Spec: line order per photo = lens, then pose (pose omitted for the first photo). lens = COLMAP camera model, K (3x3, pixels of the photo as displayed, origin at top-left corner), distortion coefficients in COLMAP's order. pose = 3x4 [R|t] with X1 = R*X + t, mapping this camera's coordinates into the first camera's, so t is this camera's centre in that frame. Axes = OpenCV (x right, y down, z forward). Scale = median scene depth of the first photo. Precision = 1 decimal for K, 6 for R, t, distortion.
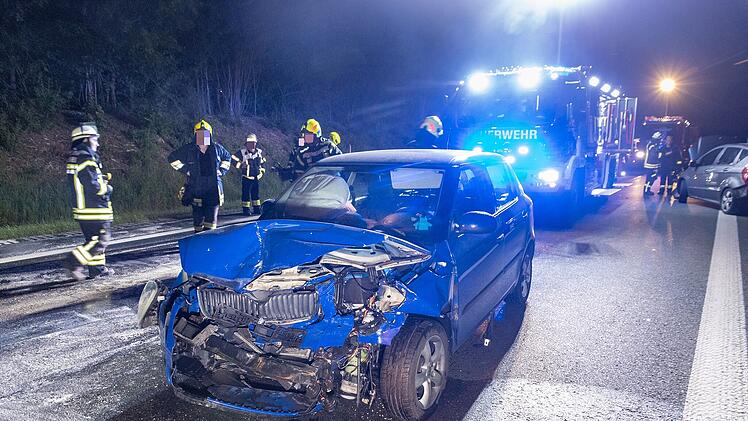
lens RADIAL K [[522.6, 0, 373.3], [0, 522.6, 240.0], [0, 0, 1]] dist [-0.004715, 0.027288]
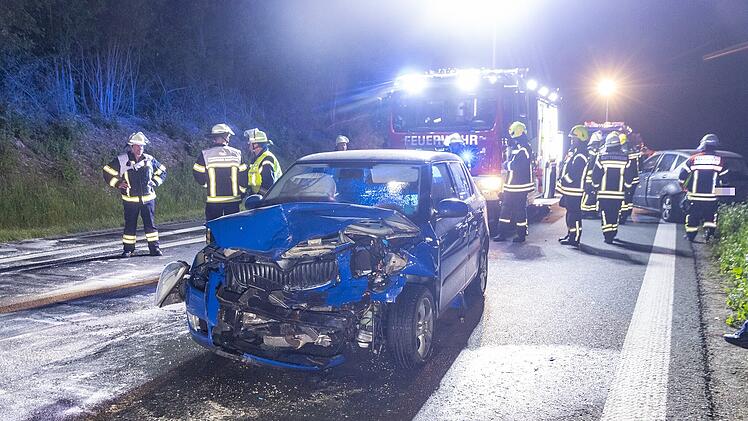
lens RADIAL K [[664.5, 0, 373.5], [0, 664.5, 242.0], [0, 0, 1]] dist [0.077053, 0.005664]
pose [[0.986053, -0.019965, 0.165231, -0.148977], [0.028468, 0.998381, -0.049249, 0.073136], [-0.163980, 0.053266, 0.985024, -0.297349]]
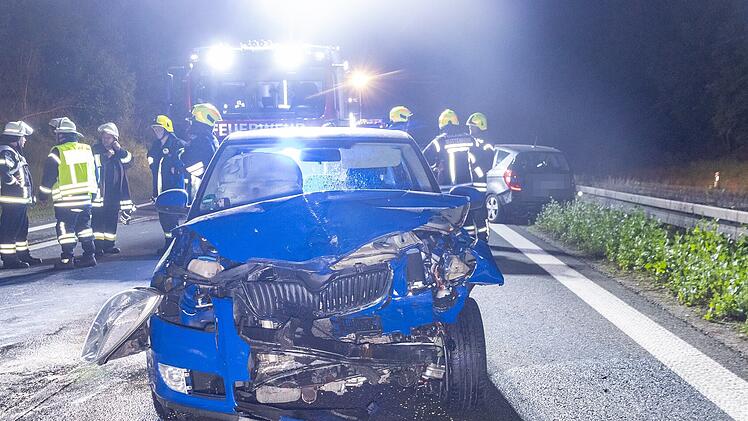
lens RADIAL K [[795.8, 0, 374.5], [0, 795.8, 261.1], [0, 0, 1]] dist [0.001329, -0.005082]
pose [[0.846781, -0.073652, 0.526819, -0.442163], [0.103632, 0.994233, -0.027573, 0.064232], [-0.521750, 0.077944, 0.849530, -0.062171]]
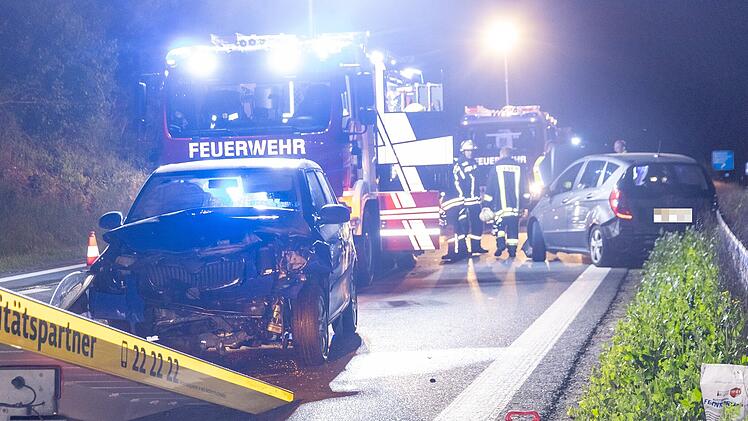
lens RADIAL K [[1721.6, 0, 290.7], [0, 1721.6, 212.7], [0, 0, 1]] dist [0.520907, 0.027381]
pose [[0.933703, -0.036403, 0.356192, -0.821396], [0.096633, 0.983523, -0.152792, 0.352753], [-0.344761, 0.177082, 0.921836, -1.636076]]
